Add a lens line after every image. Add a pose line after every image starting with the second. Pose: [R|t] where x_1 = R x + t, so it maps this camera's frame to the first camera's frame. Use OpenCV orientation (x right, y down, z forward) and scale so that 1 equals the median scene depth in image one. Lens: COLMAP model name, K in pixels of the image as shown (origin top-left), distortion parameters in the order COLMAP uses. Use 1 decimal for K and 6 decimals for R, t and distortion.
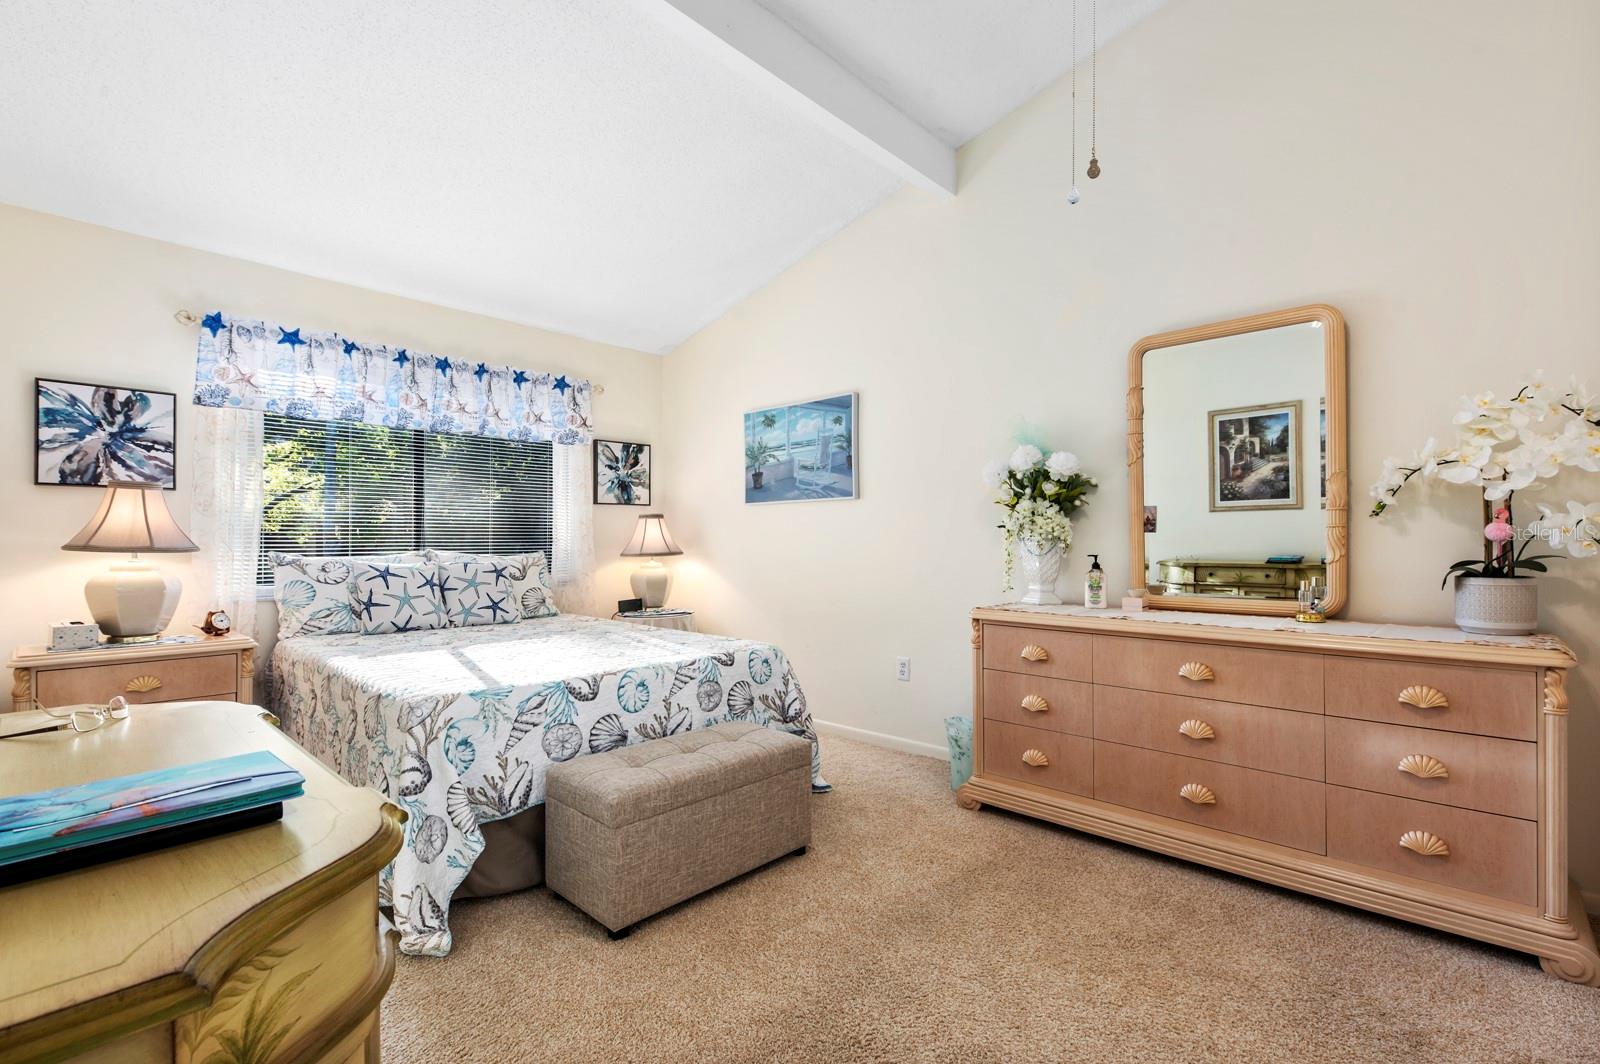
lens RADIAL K [[731.9, 0, 809.2], [0, 731.9, 531.5], [0, 0, 1]] dist [0.013970, 0.000027]
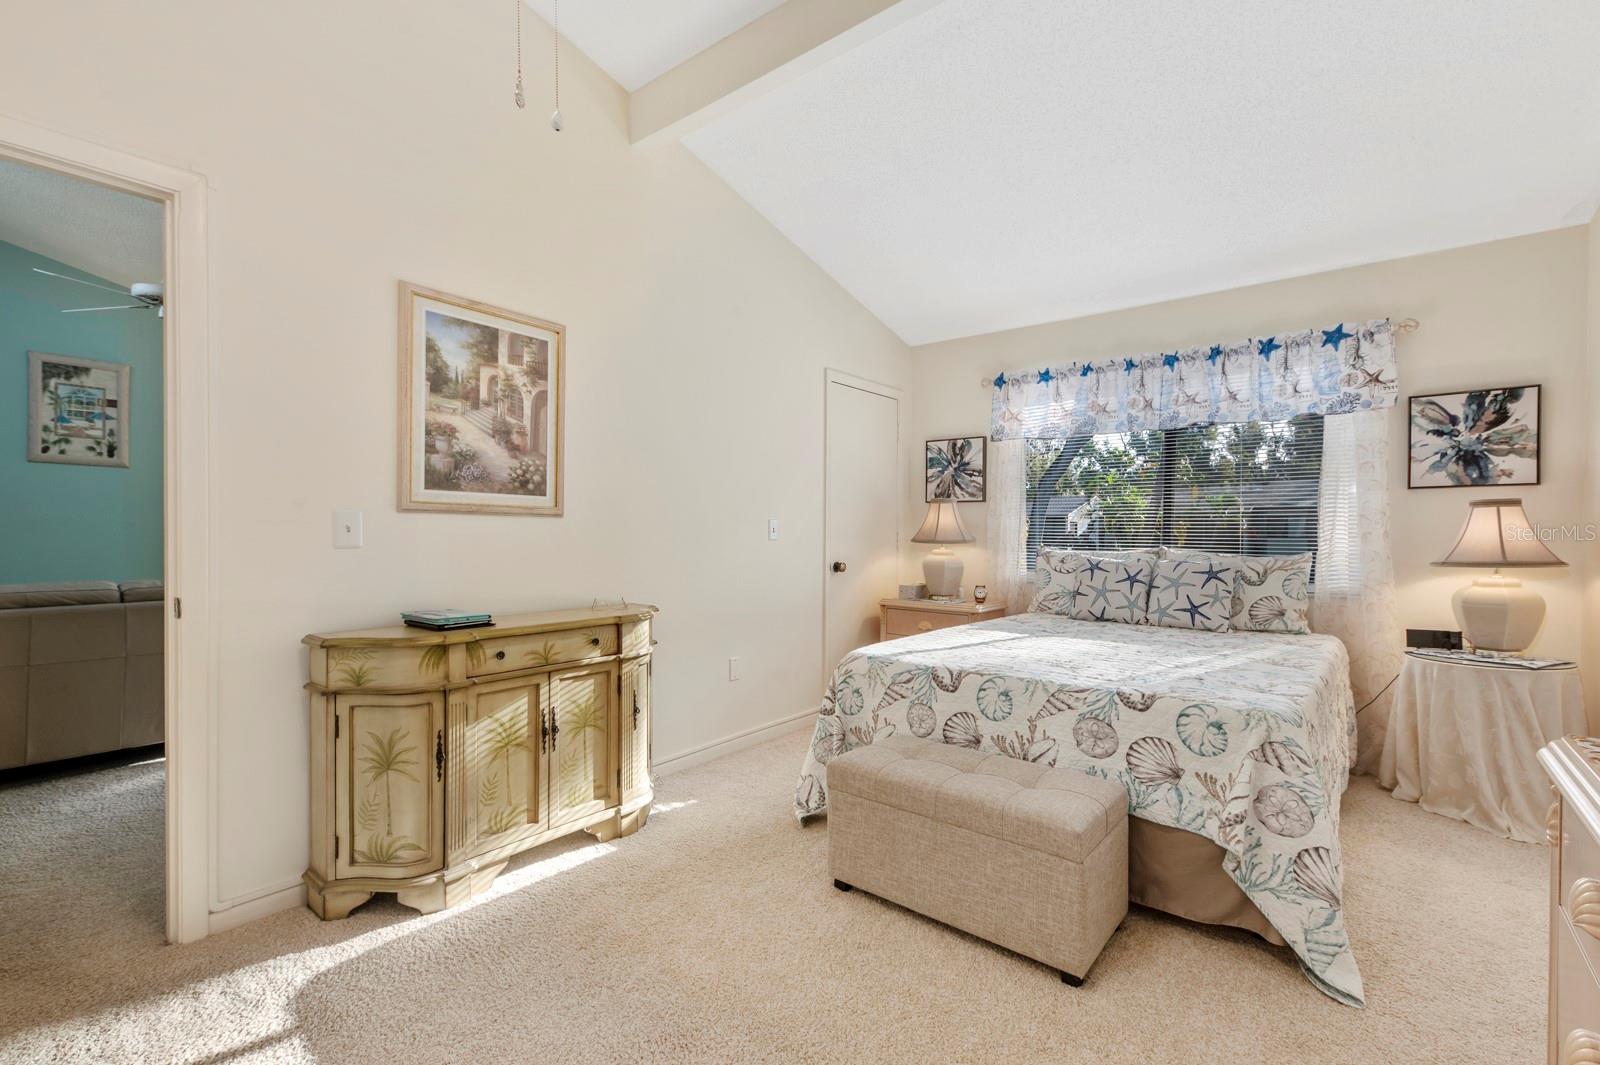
lens RADIAL K [[708.1, 0, 800.0], [0, 708.1, 532.5], [0, 0, 1]] dist [0.001217, -0.000082]
pose [[0.050757, 0.002188, -0.998709, 0.525888], [0.004658, 0.999986, 0.002427, 0.000103], [0.998700, -0.004775, 0.050746, 0.558442]]
